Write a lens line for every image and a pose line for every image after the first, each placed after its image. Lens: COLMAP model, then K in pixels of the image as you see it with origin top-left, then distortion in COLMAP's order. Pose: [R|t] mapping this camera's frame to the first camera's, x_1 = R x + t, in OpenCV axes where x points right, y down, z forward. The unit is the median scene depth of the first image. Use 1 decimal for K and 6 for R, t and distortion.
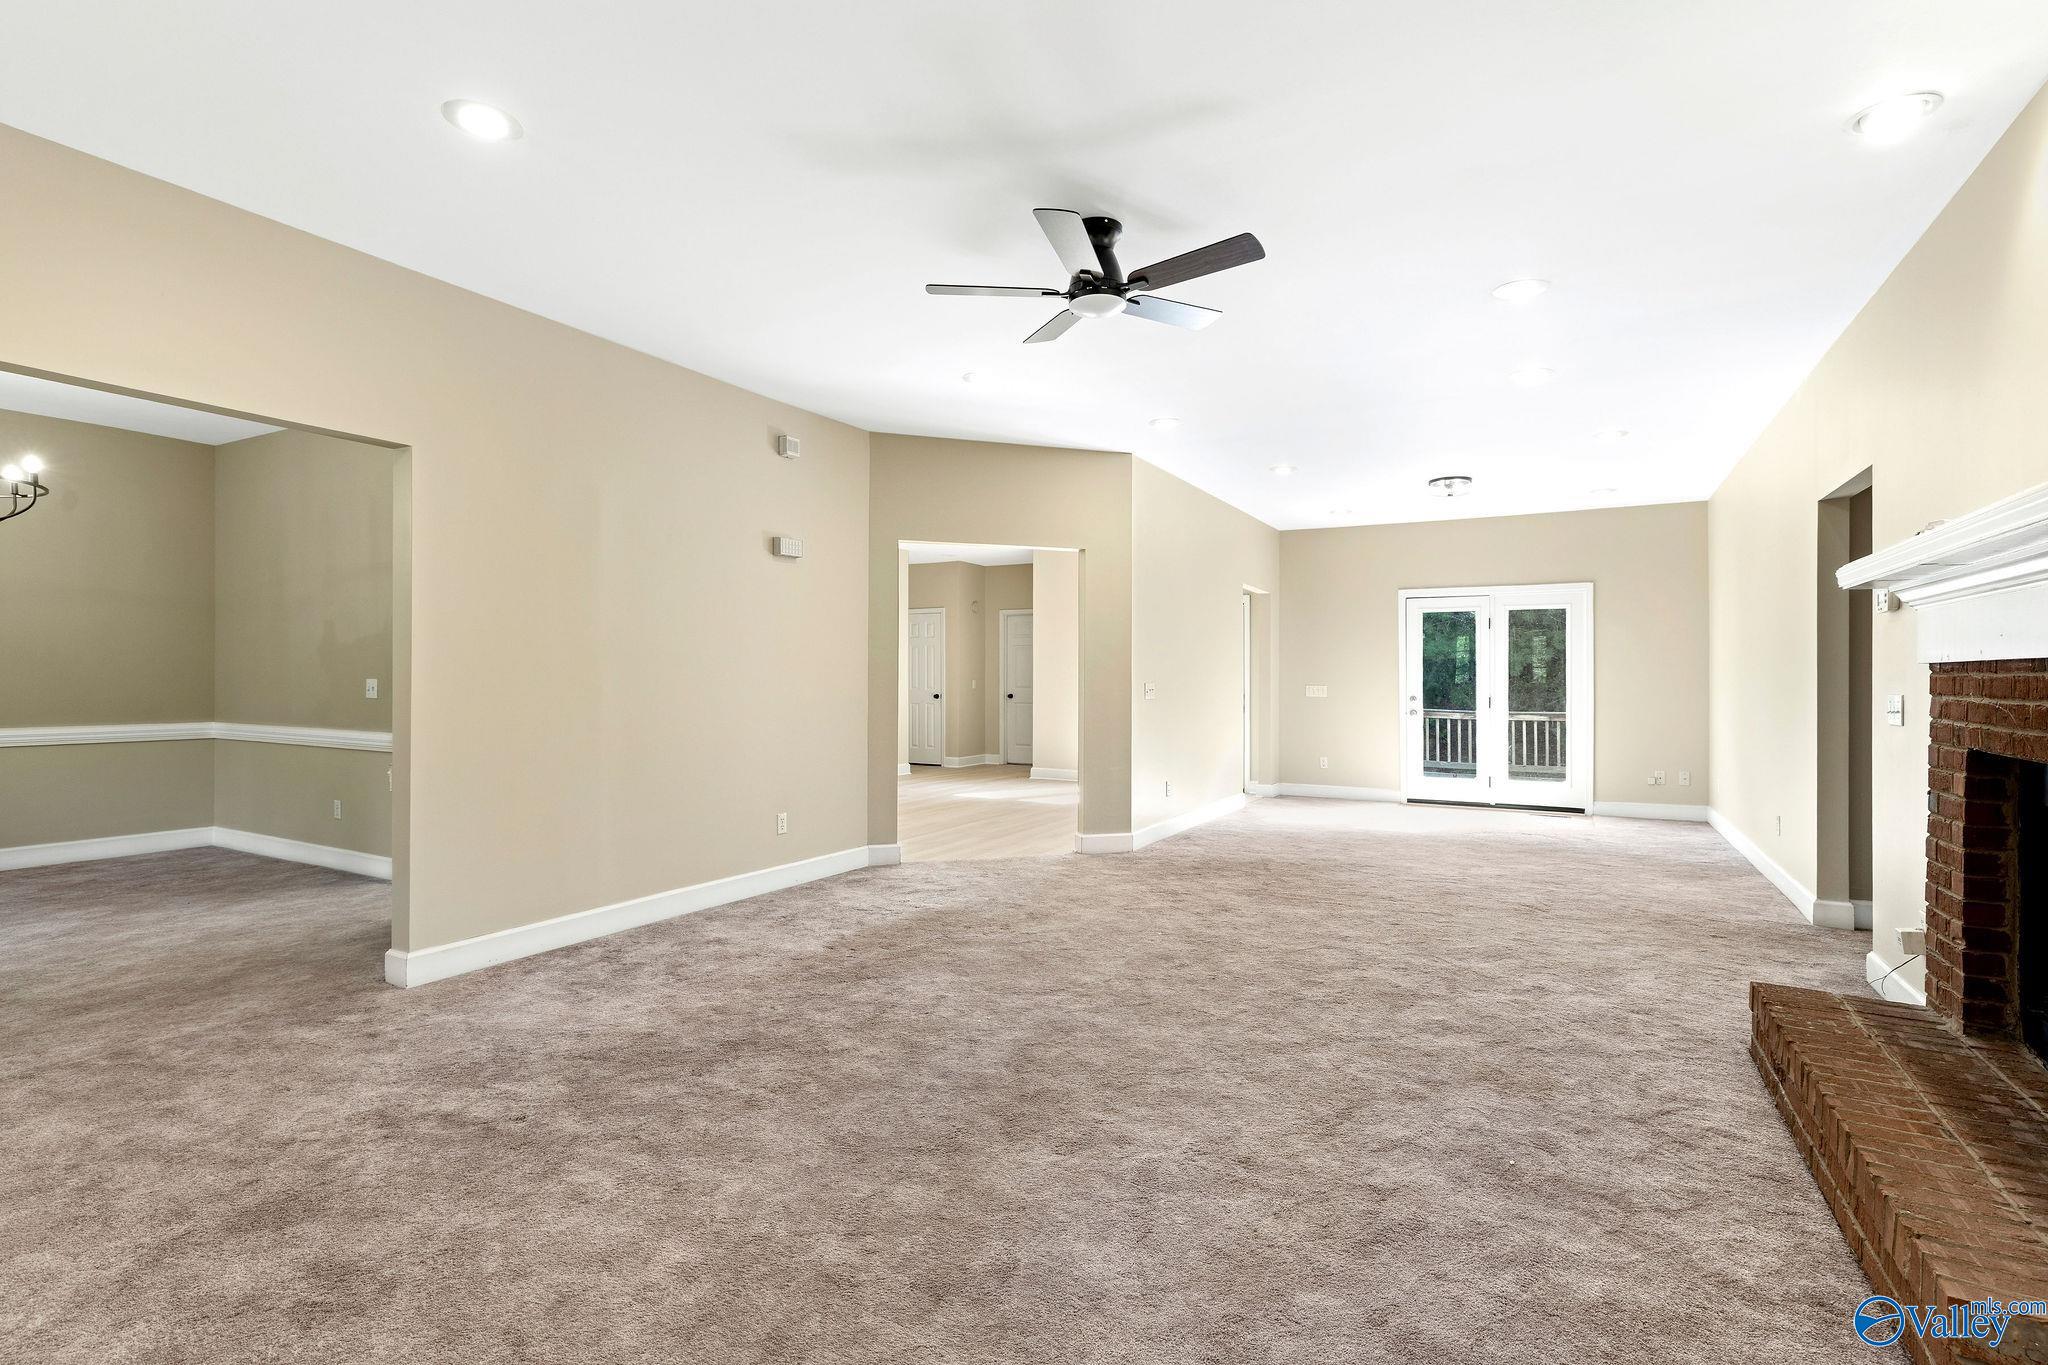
lens RADIAL K [[962.4, 0, 1018.9], [0, 962.4, 671.0], [0, 0, 1]] dist [-0.004258, 0.000591]
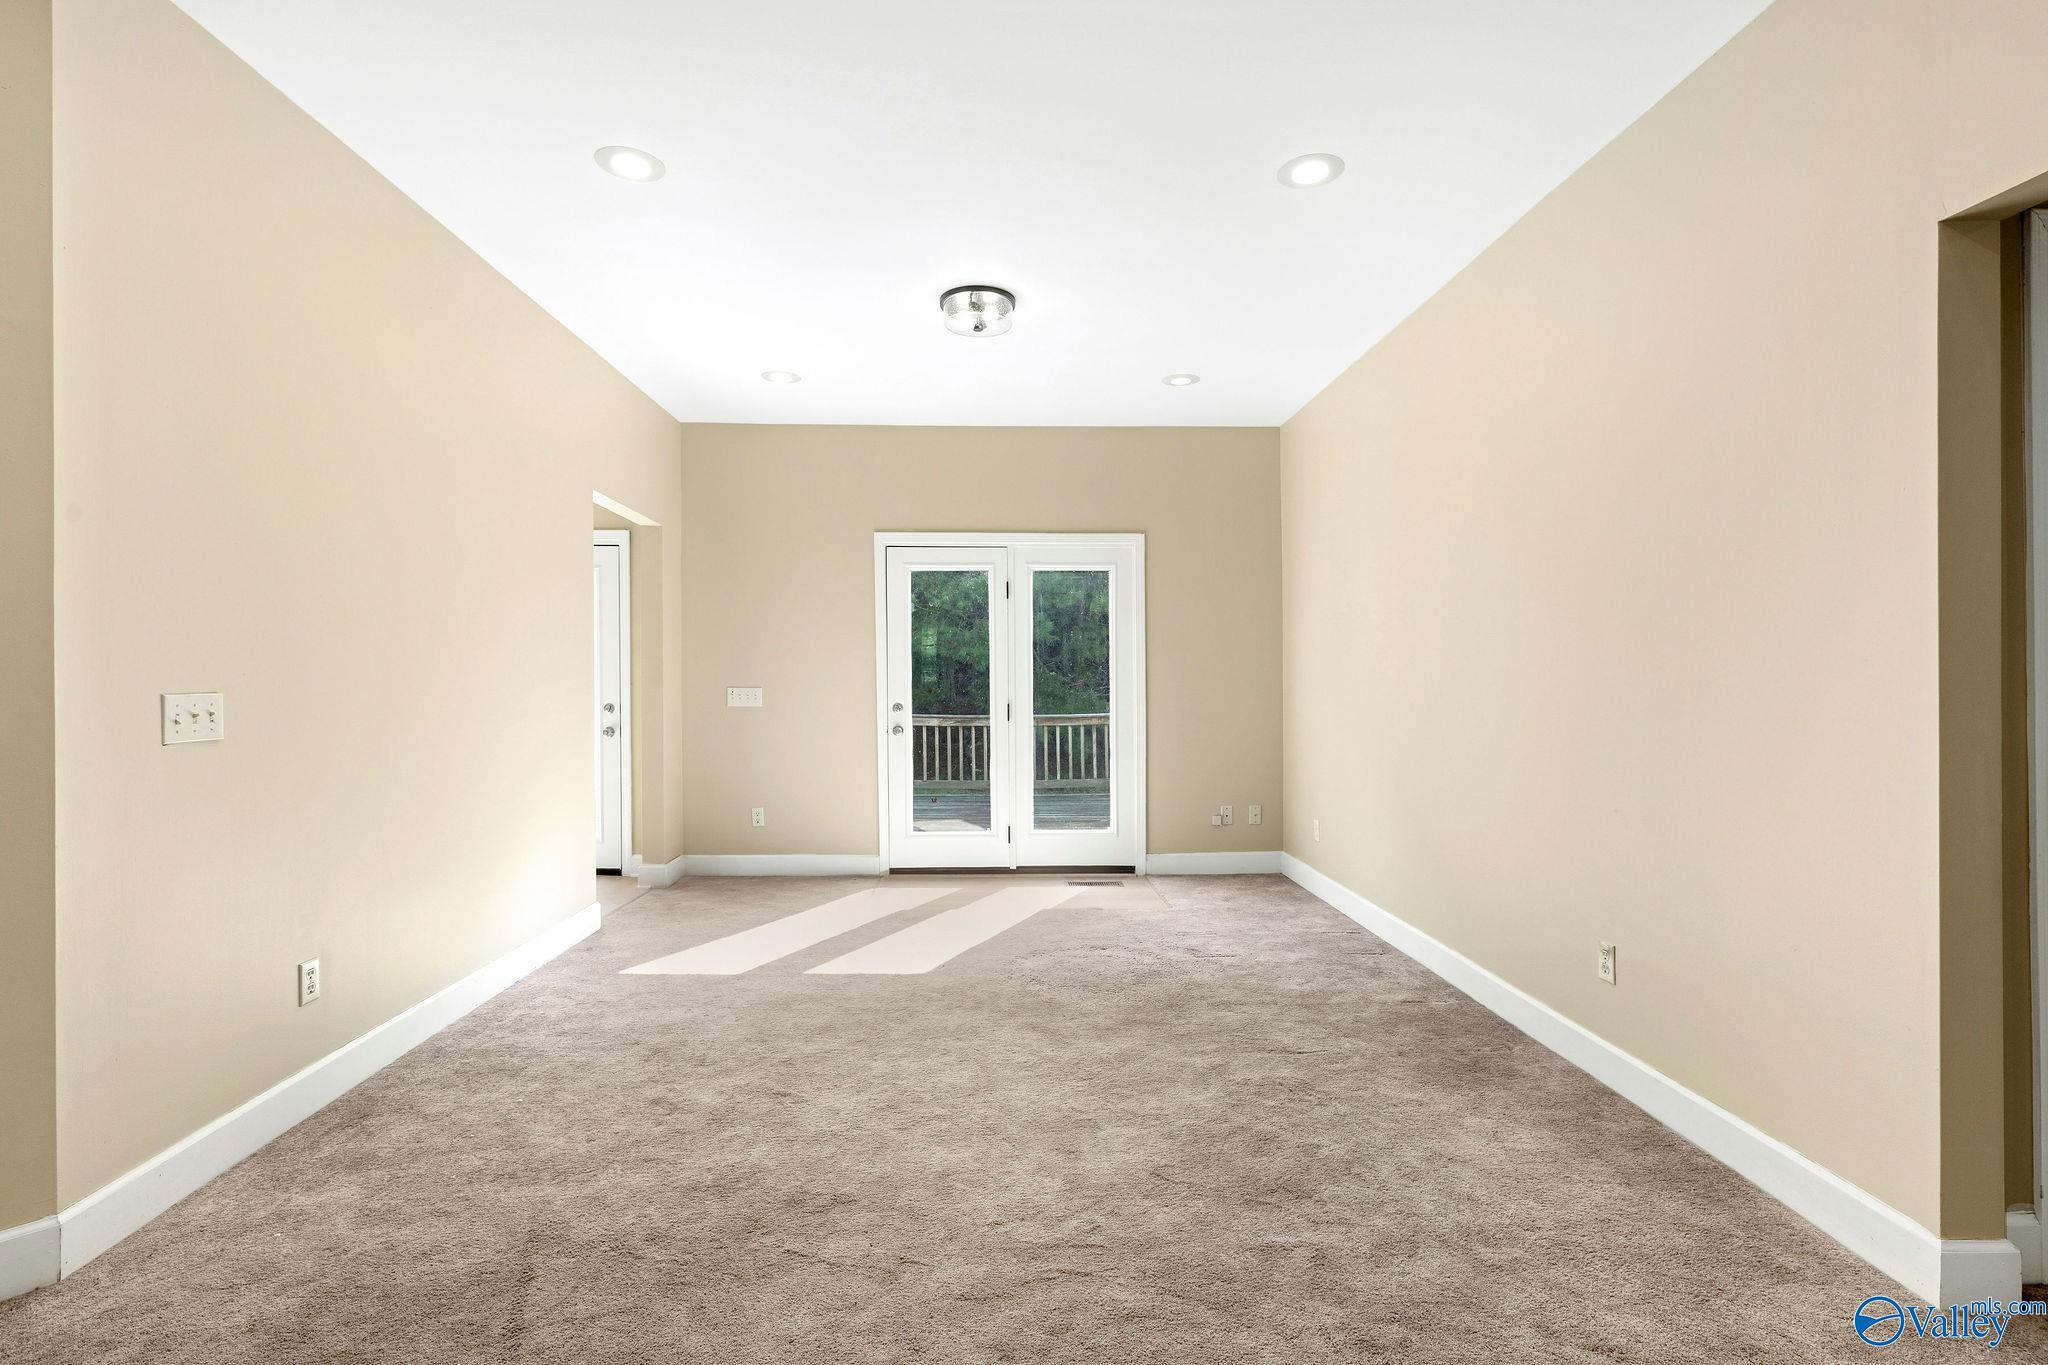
lens RADIAL K [[962.4, 0, 1004.4], [0, 962.4, 679.7], [0, 0, 1]] dist [-0.004258, 0.000591]
pose [[0.862818, -0.008382, 0.505444, 0.166592], [0.002000, 0.999911, 0.013168, 0.003003], [-0.505510, -0.010350, 0.862759, 0.461546]]
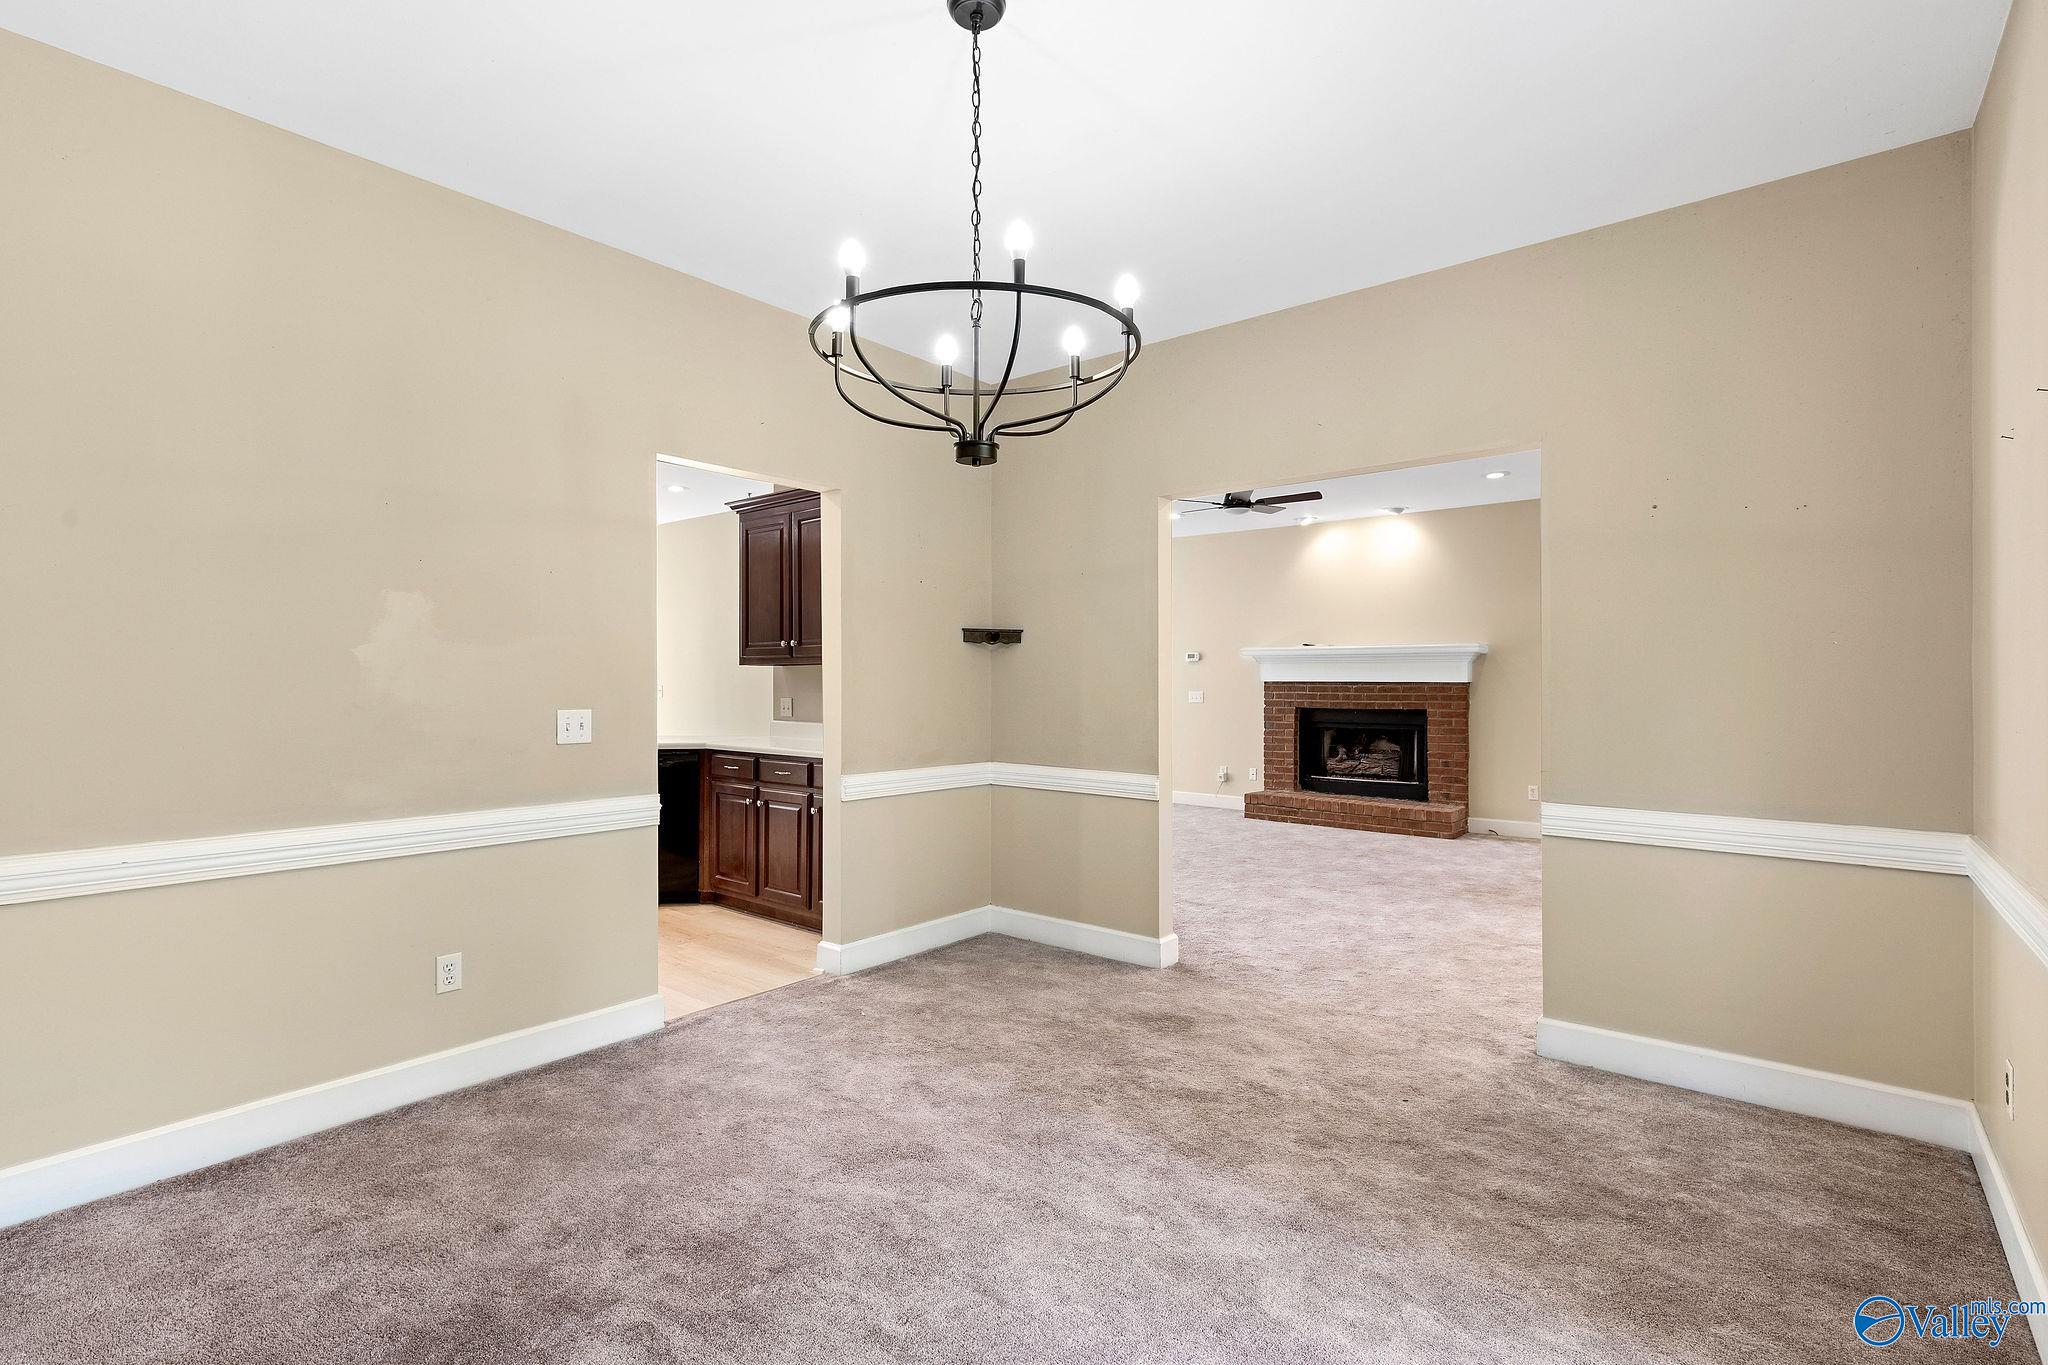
lens RADIAL K [[962.4, 0, 1029.2], [0, 962.4, 676.0], [0, 0, 1]] dist [-0.004258, 0.000591]
pose [[0.177999, -0.004694, 0.984019, -0.767642], [-0.005467, 0.999968, 0.005759, -0.013427], [-0.984015, -0.006405, 0.177968, 0.401045]]
